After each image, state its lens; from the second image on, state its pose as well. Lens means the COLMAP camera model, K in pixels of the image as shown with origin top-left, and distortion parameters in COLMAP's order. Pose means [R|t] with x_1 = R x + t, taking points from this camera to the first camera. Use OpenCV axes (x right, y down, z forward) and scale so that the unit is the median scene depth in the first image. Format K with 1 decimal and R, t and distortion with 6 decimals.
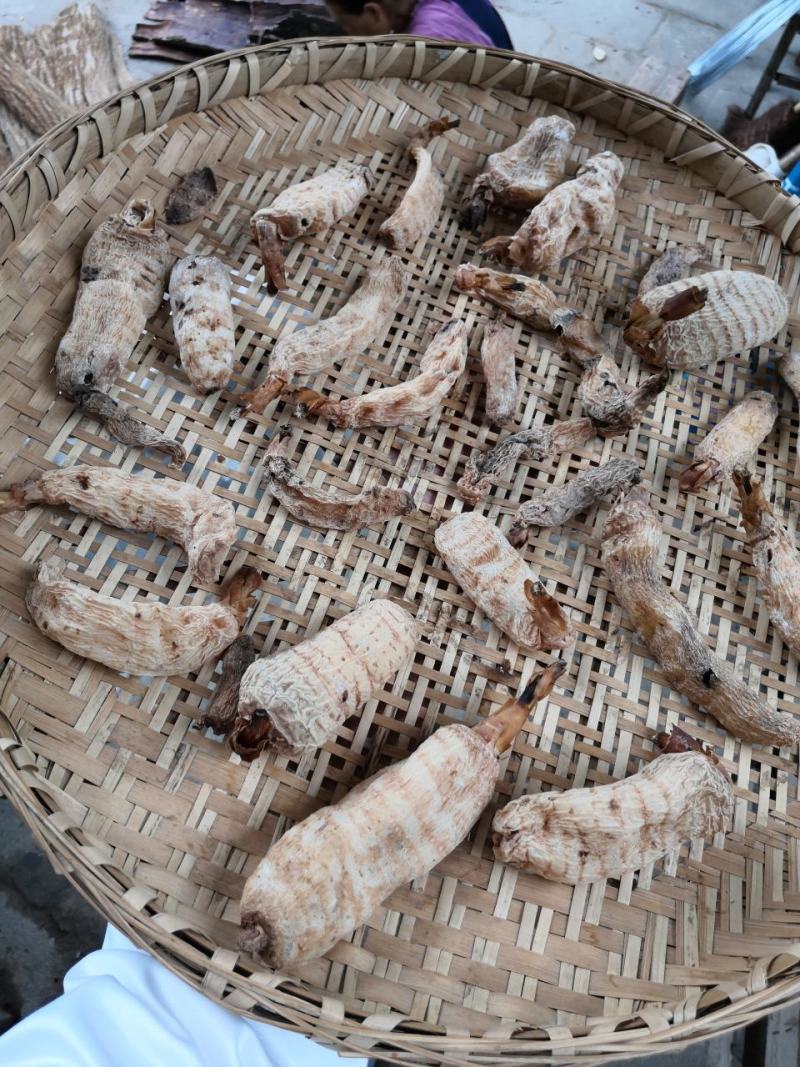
lens RADIAL K [[858.3, 0, 400.0], [0, 858.3, 533.5], [0, 0, 1]] dist [0.041912, -0.122481]
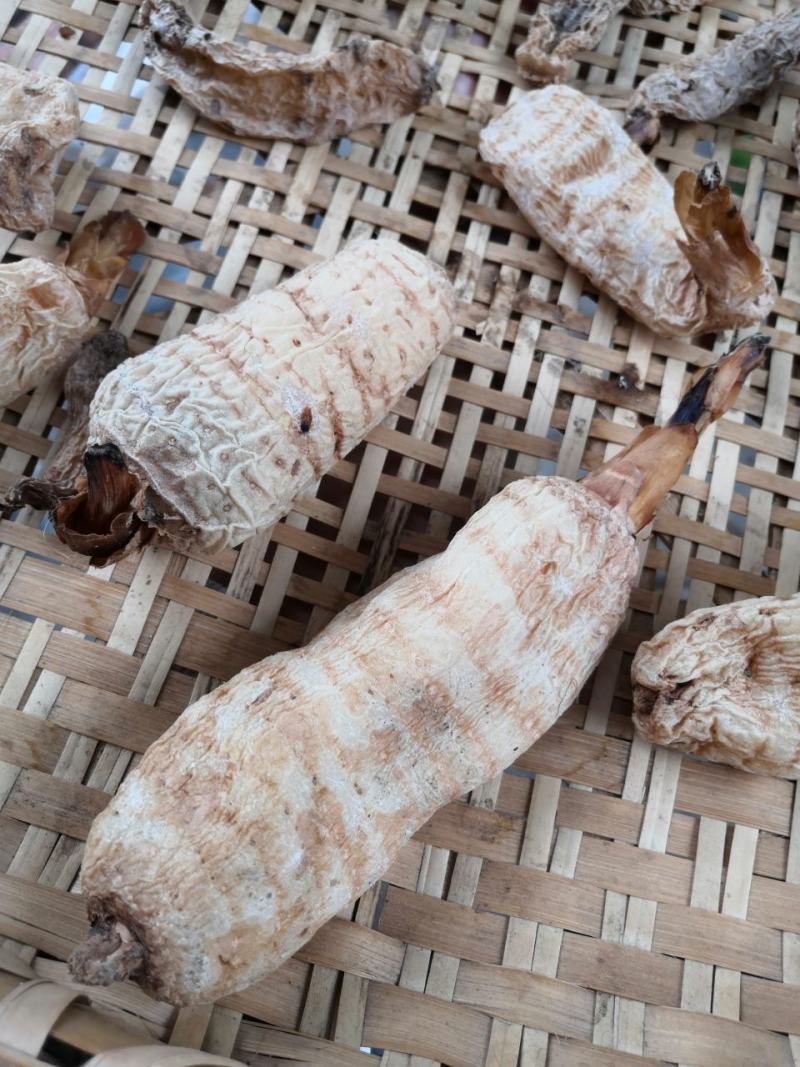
lens RADIAL K [[858.3, 0, 400.0], [0, 858.3, 533.5], [0, 0, 1]] dist [0.041912, -0.122481]
pose [[0.997223, -0.056342, -0.048701, 0.005298], [0.063545, 0.984756, 0.161919, 0.163072], [0.038836, -0.164564, 0.985602, 0.493261]]
